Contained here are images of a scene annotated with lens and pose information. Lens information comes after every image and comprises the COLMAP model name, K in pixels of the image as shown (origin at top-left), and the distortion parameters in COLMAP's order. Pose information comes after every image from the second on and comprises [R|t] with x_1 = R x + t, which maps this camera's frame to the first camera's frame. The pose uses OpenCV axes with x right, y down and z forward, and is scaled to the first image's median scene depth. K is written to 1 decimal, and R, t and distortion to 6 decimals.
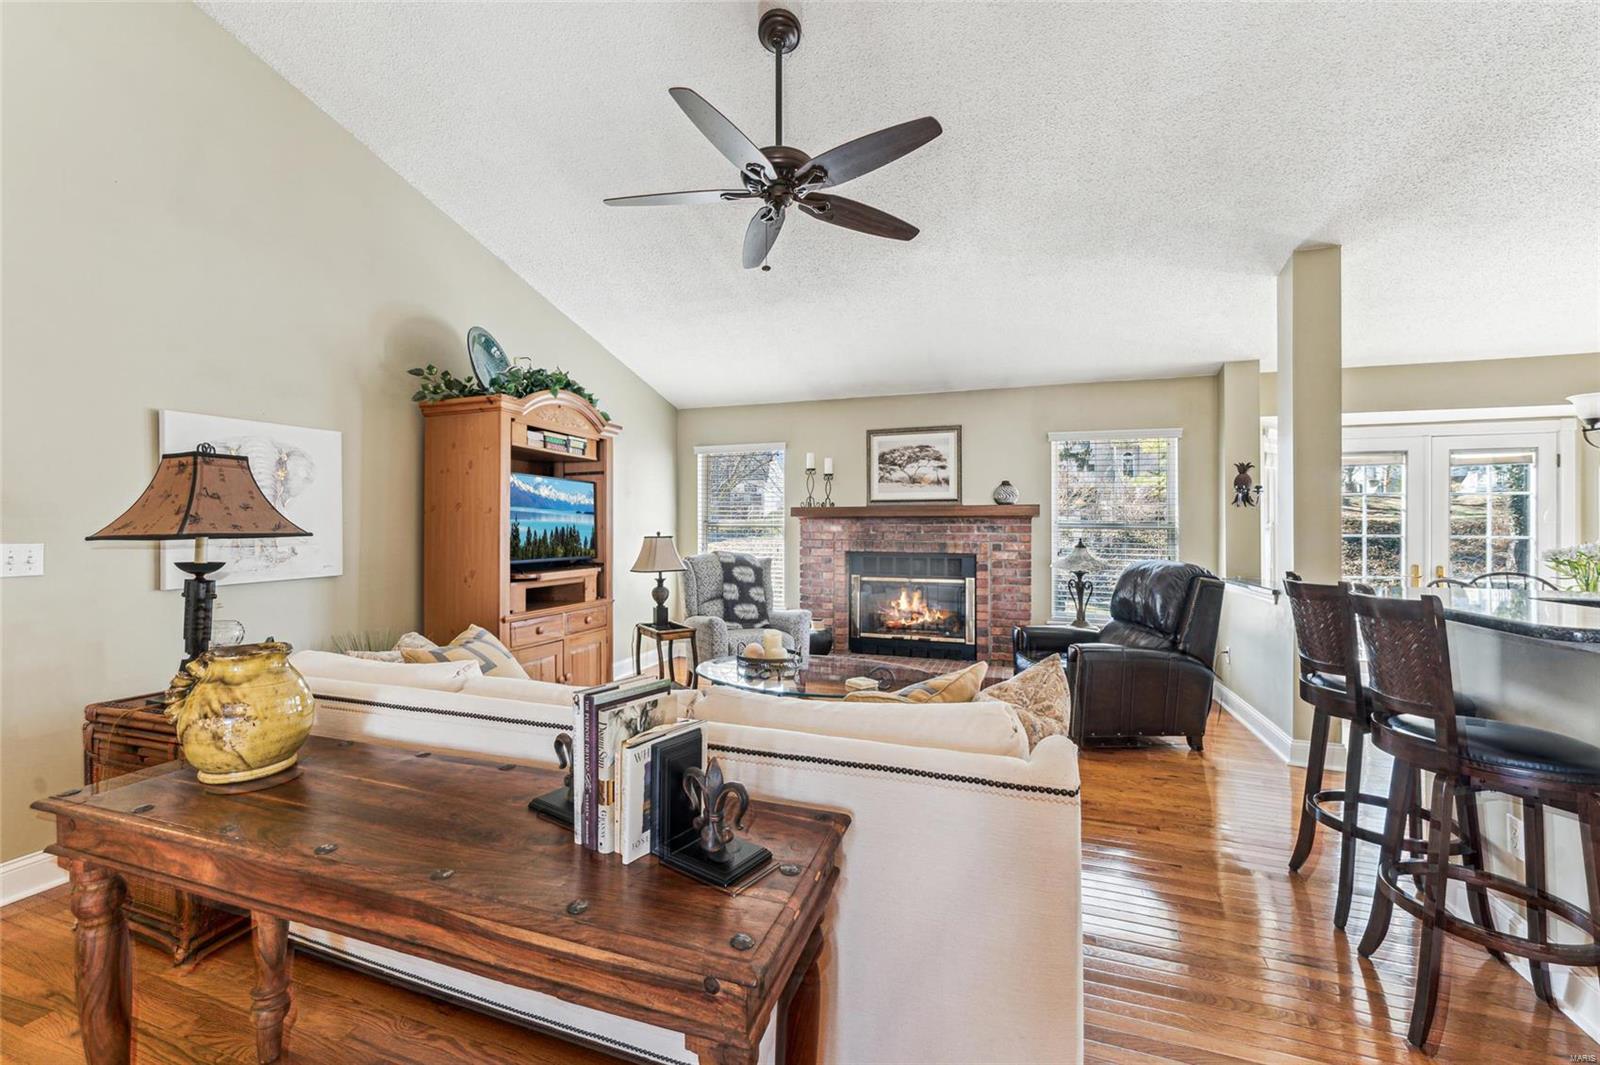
lens RADIAL K [[644.9, 0, 771.3], [0, 644.9, 523.5], [0, 0, 1]] dist [0.001009, 0.000050]
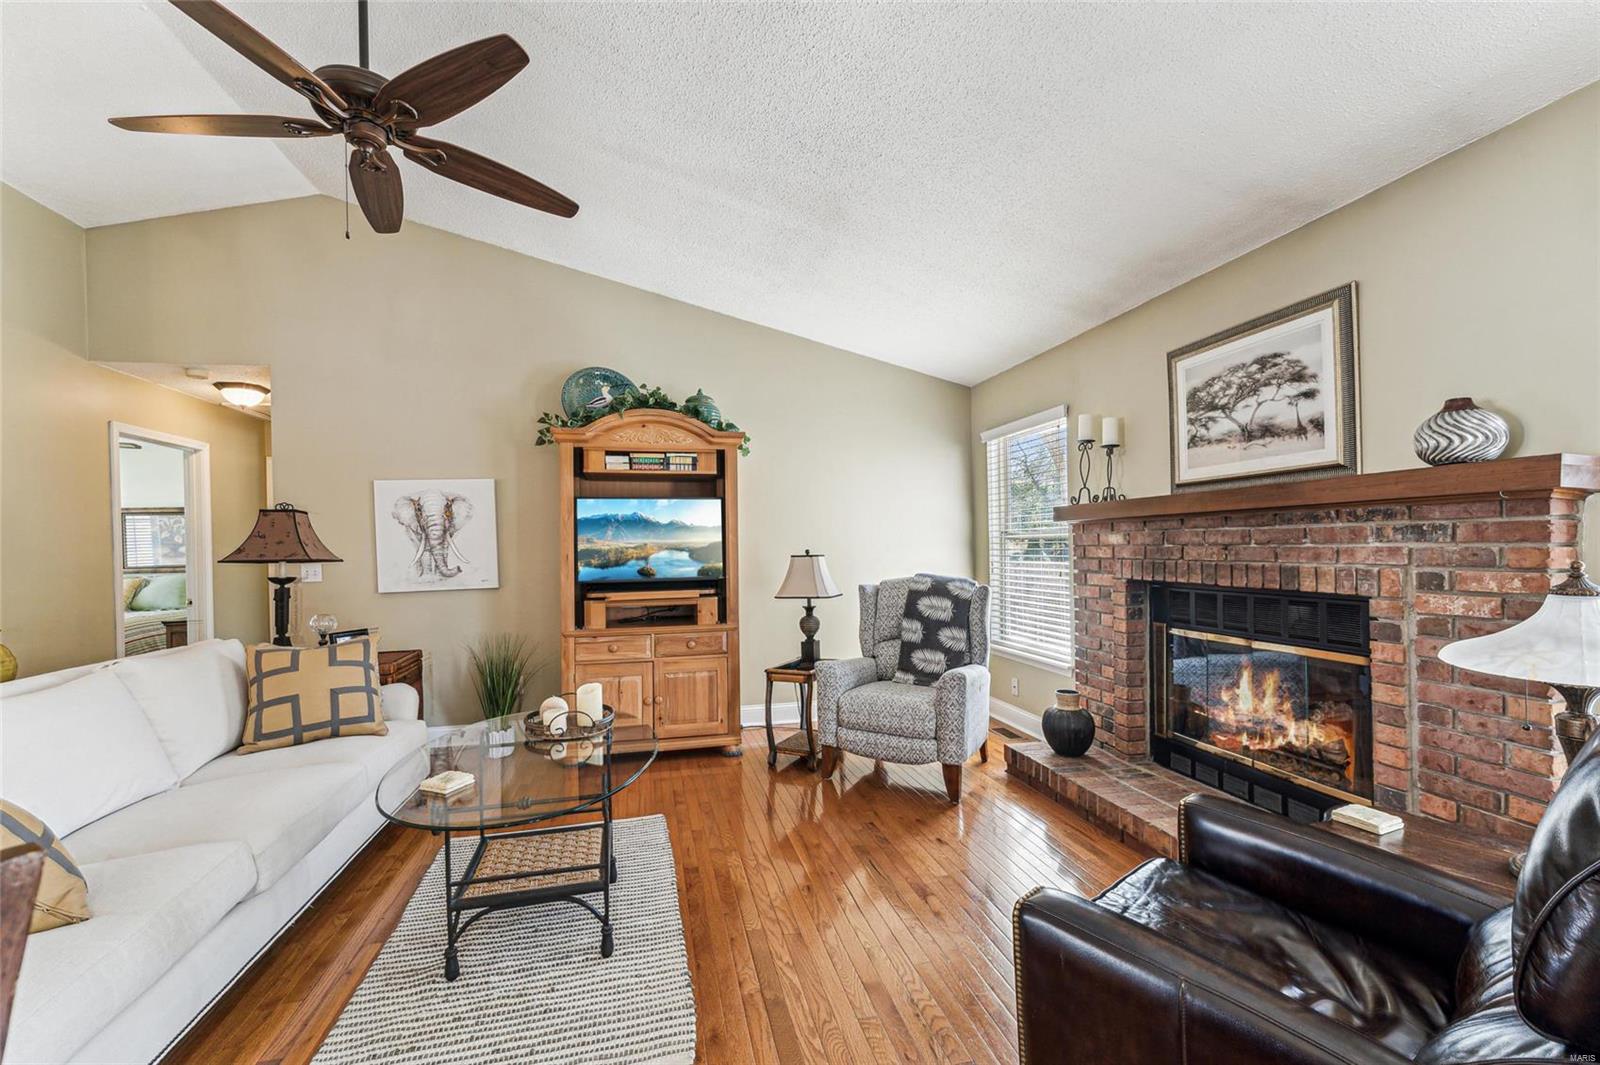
lens RADIAL K [[644.9, 0, 791.1], [0, 644.9, 543.5], [0, 0, 1]] dist [0.001009, 0.000050]
pose [[0.537079, -0.016365, -0.843373, 0.464211], [0.027356, 0.999624, -0.001976, 0.005520], [0.843088, -0.022010, 0.537324, 0.486522]]
